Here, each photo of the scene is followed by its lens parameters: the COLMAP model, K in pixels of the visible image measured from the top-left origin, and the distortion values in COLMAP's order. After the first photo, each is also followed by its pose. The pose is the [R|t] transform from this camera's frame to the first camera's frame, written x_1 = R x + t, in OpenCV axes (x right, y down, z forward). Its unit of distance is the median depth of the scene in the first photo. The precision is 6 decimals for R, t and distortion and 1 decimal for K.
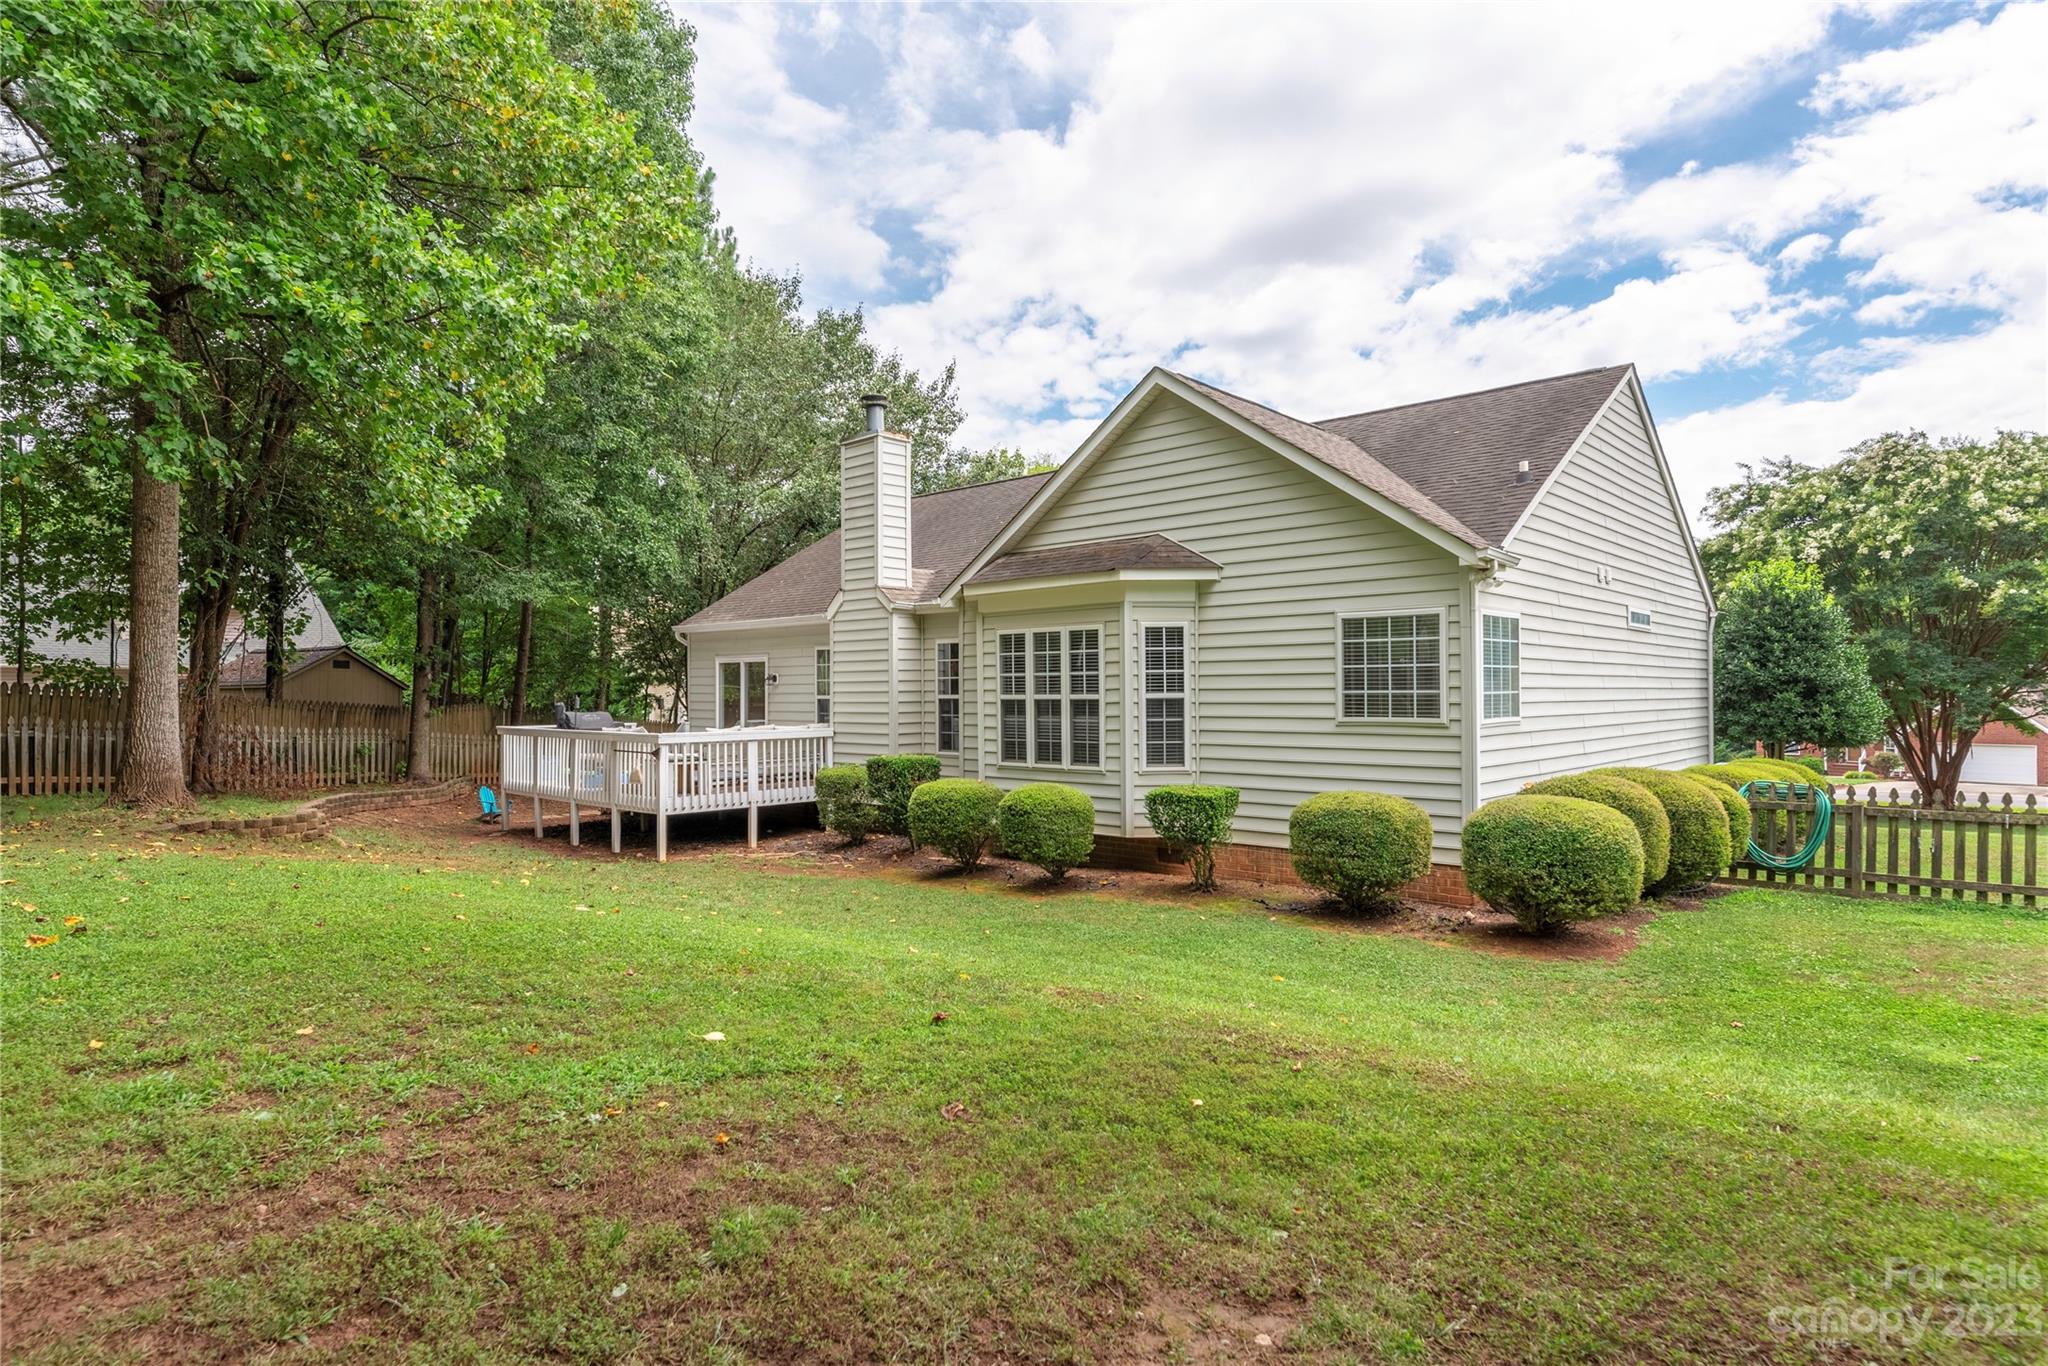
lens RADIAL K [[1092.8, 0, 1024.0], [0, 1092.8, 683.0], [0, 0, 1]] dist [-0.001961, -0.000619]
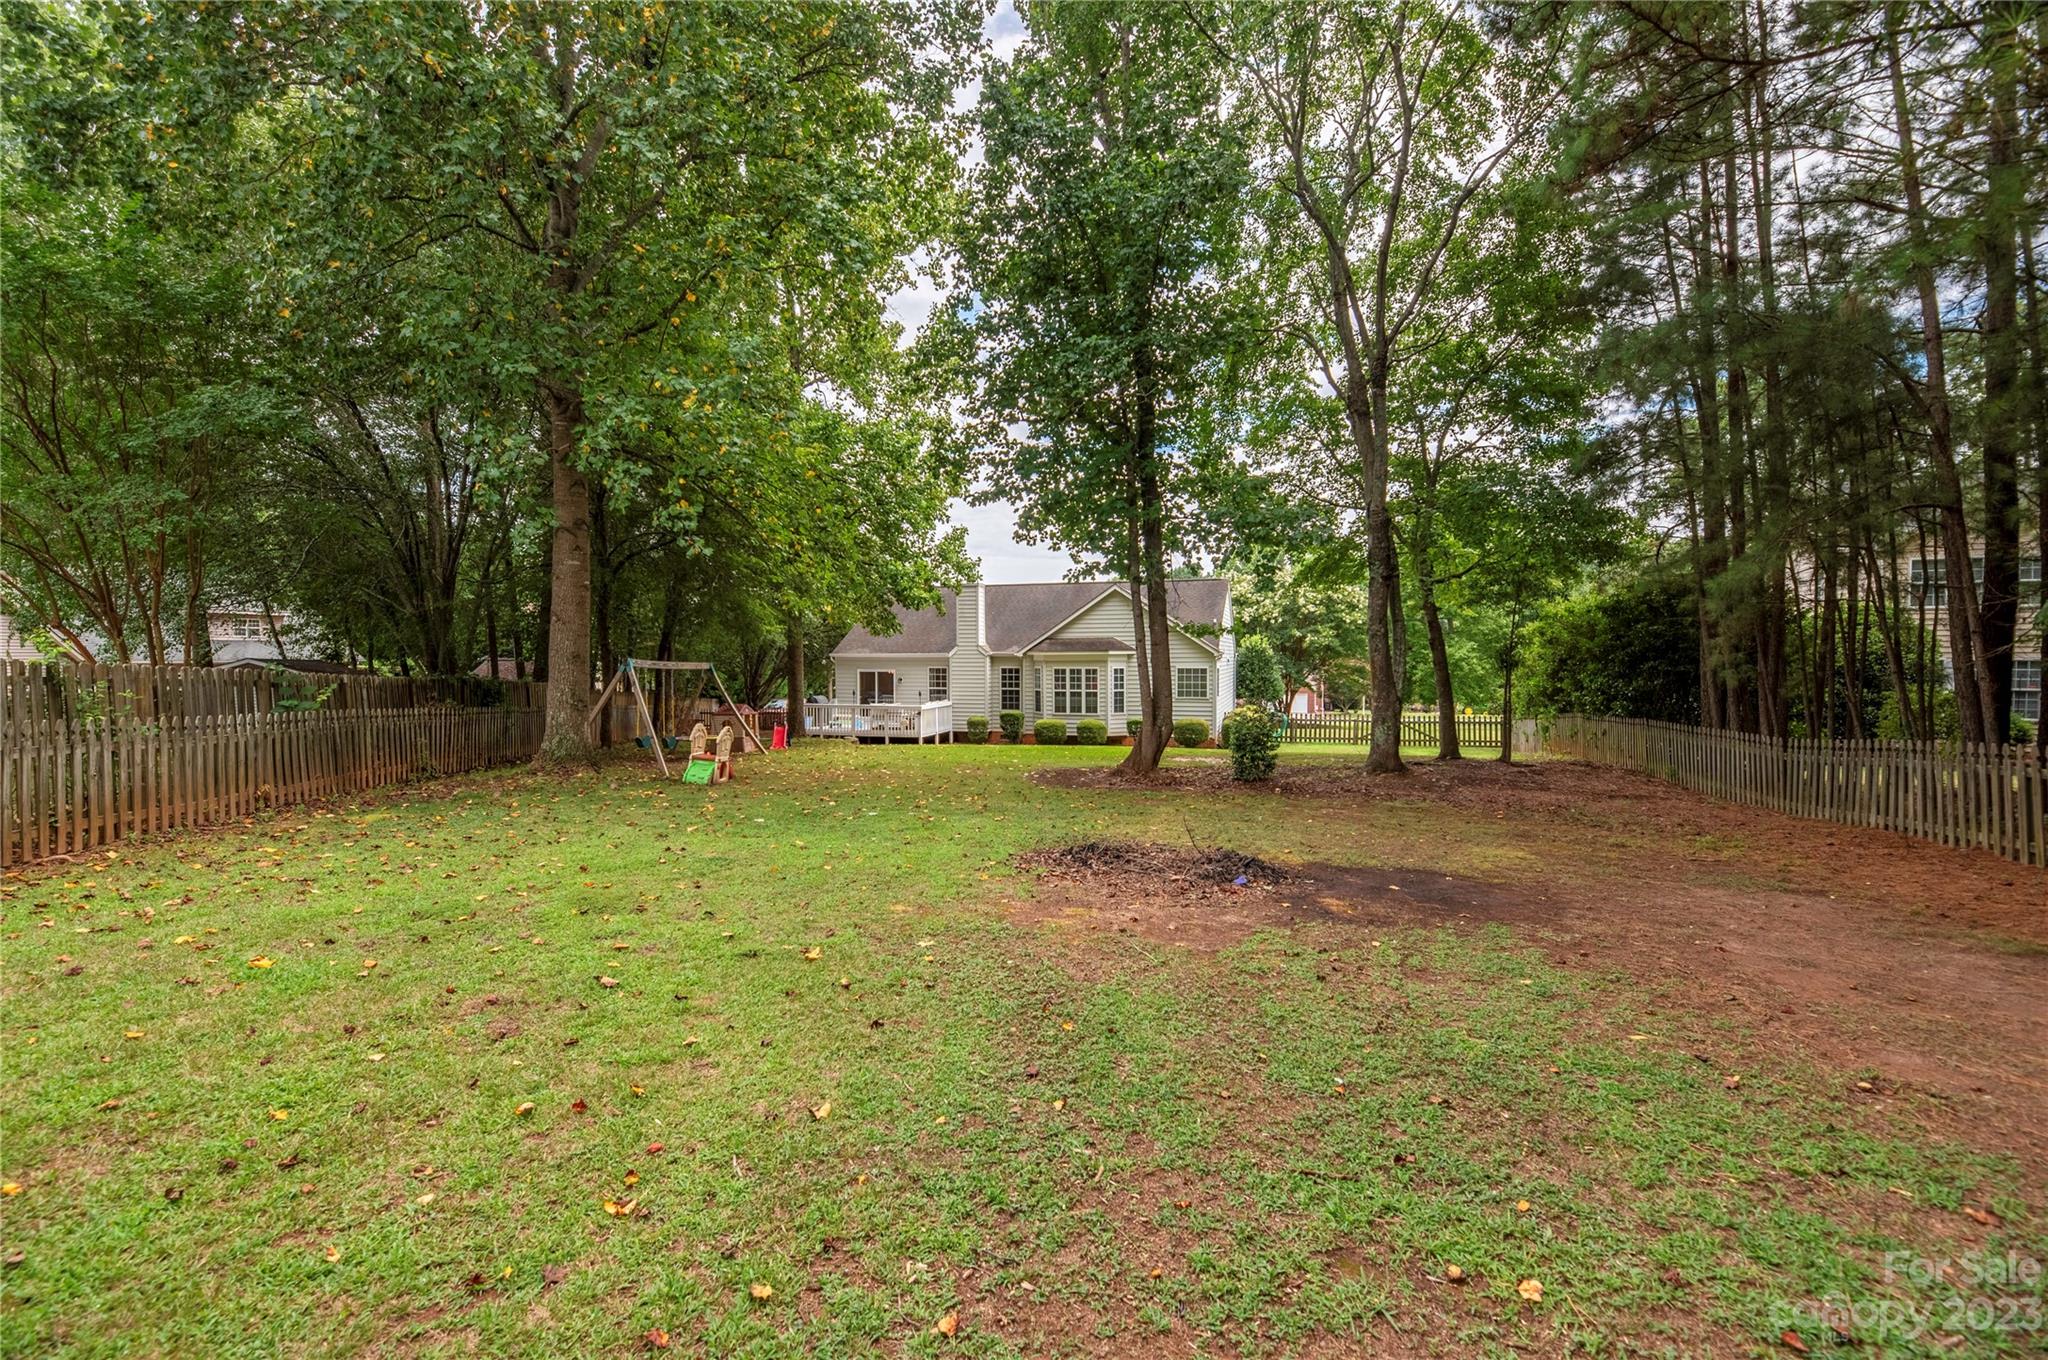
lens RADIAL K [[859.0, 0, 988.2], [0, 859.0, 680.1], [0, 0, 1]] dist [0.000465, -0.000015]
pose [[0.916617, -0.011471, 0.399601, -1.120365], [-0.004354, 0.999242, 0.038674, -0.104352], [-0.399742, -0.037189, 0.915873, -1.032446]]
